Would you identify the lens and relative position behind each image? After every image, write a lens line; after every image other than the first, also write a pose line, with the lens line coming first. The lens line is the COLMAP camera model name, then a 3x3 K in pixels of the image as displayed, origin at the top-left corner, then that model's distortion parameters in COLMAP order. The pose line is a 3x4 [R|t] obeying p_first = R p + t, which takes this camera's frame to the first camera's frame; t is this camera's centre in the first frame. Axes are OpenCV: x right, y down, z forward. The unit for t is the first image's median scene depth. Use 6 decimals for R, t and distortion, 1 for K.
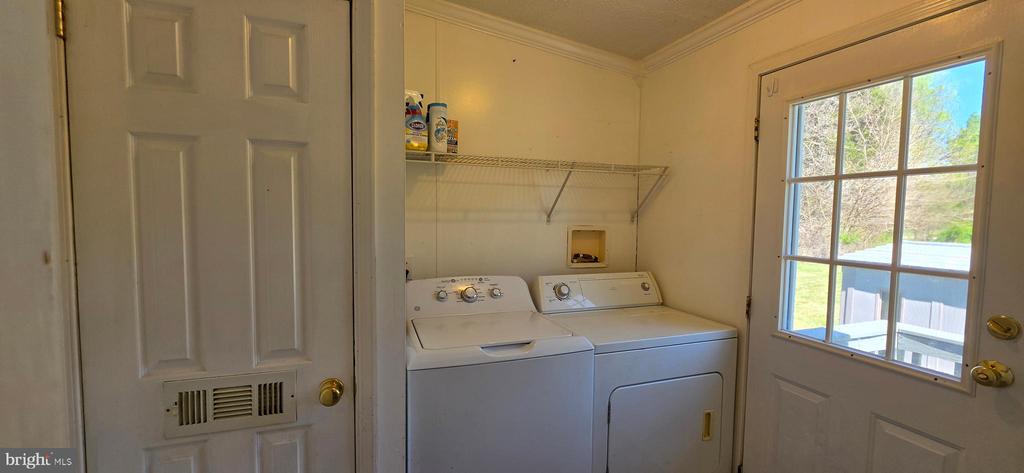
lens RADIAL K [[413.3, 0, 515.0], [0, 413.3, 238.7], [0, 0, 1]] dist [-0.001879, 0.000150]
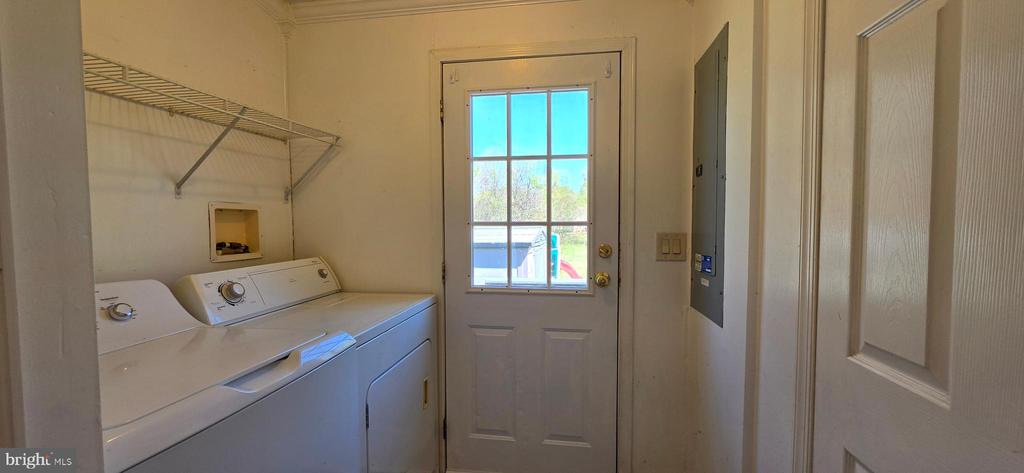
lens RADIAL K [[413.3, 0, 511.4], [0, 413.3, 237.8], [0, 0, 1]] dist [-0.001879, 0.000150]
pose [[0.494033, -0.054014, 0.867764, -0.243415], [0.062487, 0.997693, 0.026526, 0.045827], [-0.867195, 0.041119, 0.496269, 0.243017]]
